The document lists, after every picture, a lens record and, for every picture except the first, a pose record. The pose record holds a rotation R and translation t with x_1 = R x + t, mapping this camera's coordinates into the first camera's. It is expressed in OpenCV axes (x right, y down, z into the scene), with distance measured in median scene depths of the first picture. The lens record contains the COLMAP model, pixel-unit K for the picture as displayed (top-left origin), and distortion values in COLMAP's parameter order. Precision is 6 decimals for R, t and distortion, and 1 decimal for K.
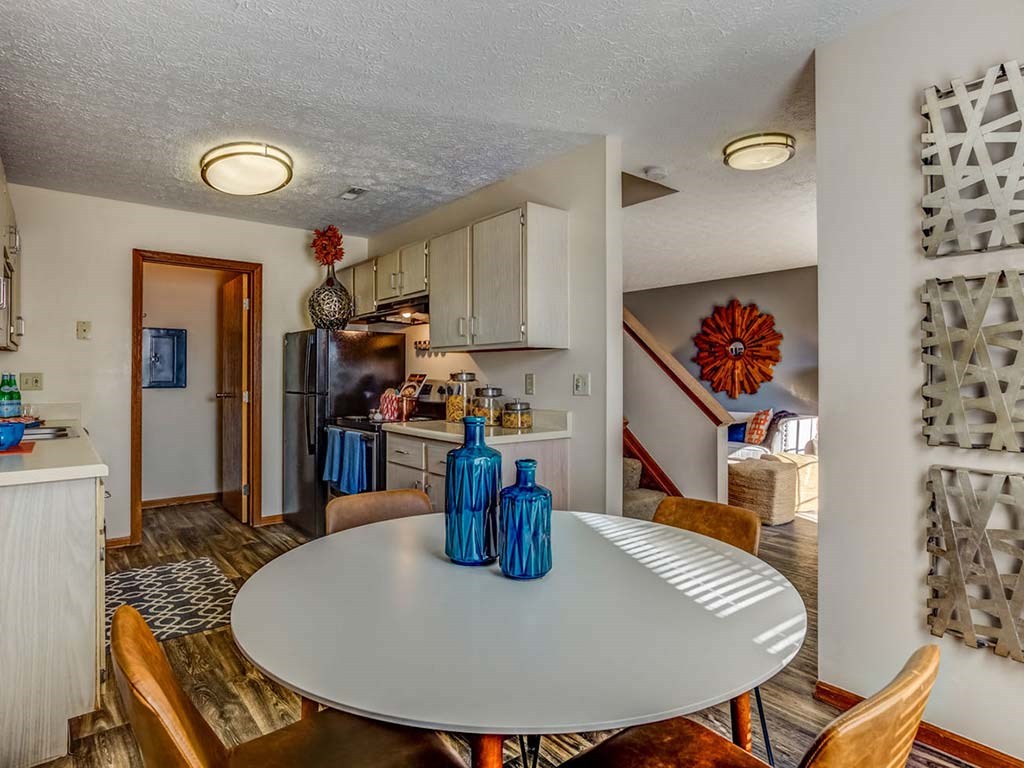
lens RADIAL K [[575.7, 0, 512.1], [0, 575.7, 386.2], [0, 0, 1]] dist [-0.007313, -0.000527]
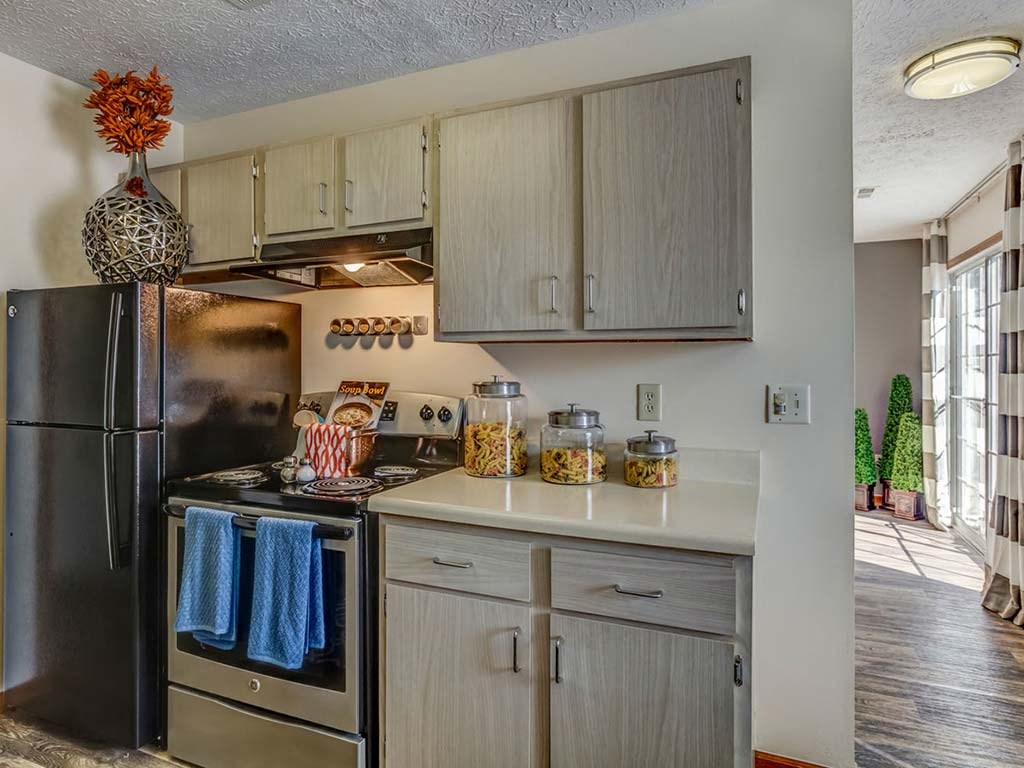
lens RADIAL K [[600.7, 0, 517.6], [0, 600.7, 365.1], [0, 0, 1]] dist [-0.002061, 0.000423]
pose [[0.878731, -0.003689, 0.477303, -0.308336], [0.010203, 0.999887, -0.011056, -0.029399], [-0.477208, 0.014586, 0.878669, 0.461804]]
